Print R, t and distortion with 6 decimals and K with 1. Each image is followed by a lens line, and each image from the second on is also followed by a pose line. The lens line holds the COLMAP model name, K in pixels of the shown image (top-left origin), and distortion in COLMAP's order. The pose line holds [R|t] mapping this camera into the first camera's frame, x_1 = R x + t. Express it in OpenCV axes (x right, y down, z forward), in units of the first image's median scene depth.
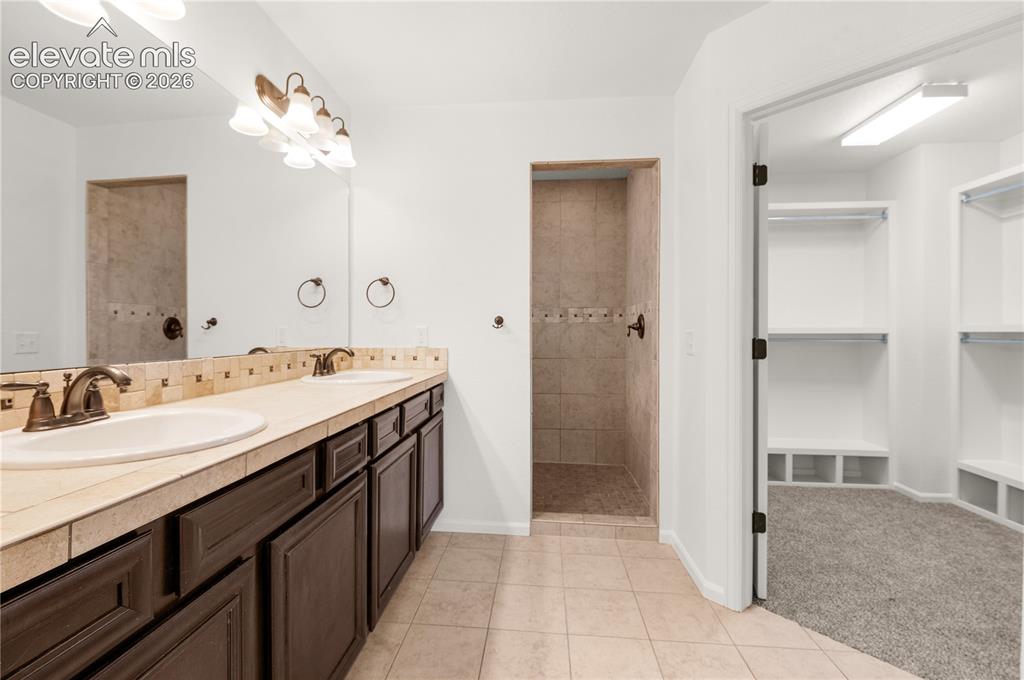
lens RADIAL K [[446.6, 0, 507.6], [0, 446.6, 337.8], [0, 0, 1]] dist [0.007637, -0.002100]
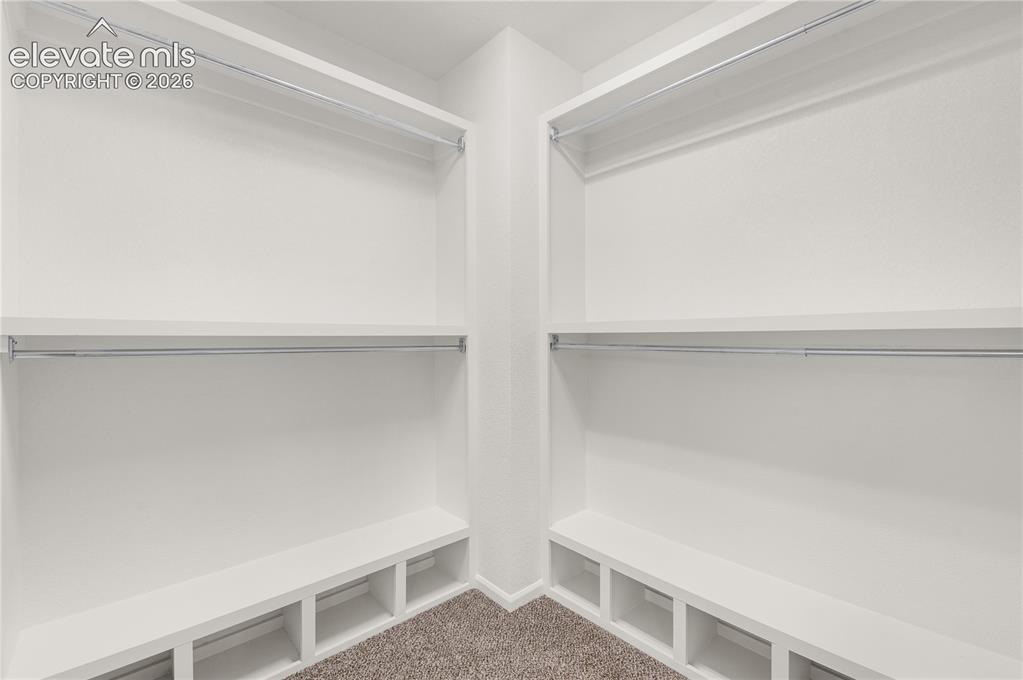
lens RADIAL K [[446.2, 0, 512.2], [0, 446.2, 341.7], [0, 0, 1]] dist [0.007637, -0.002100]
pose [[0.680029, 0.001257, 0.733184, 0.446446], [0.007488, 0.999934, -0.008659, 0.004547], [-0.733147, 0.011379, 0.679975, 0.544991]]
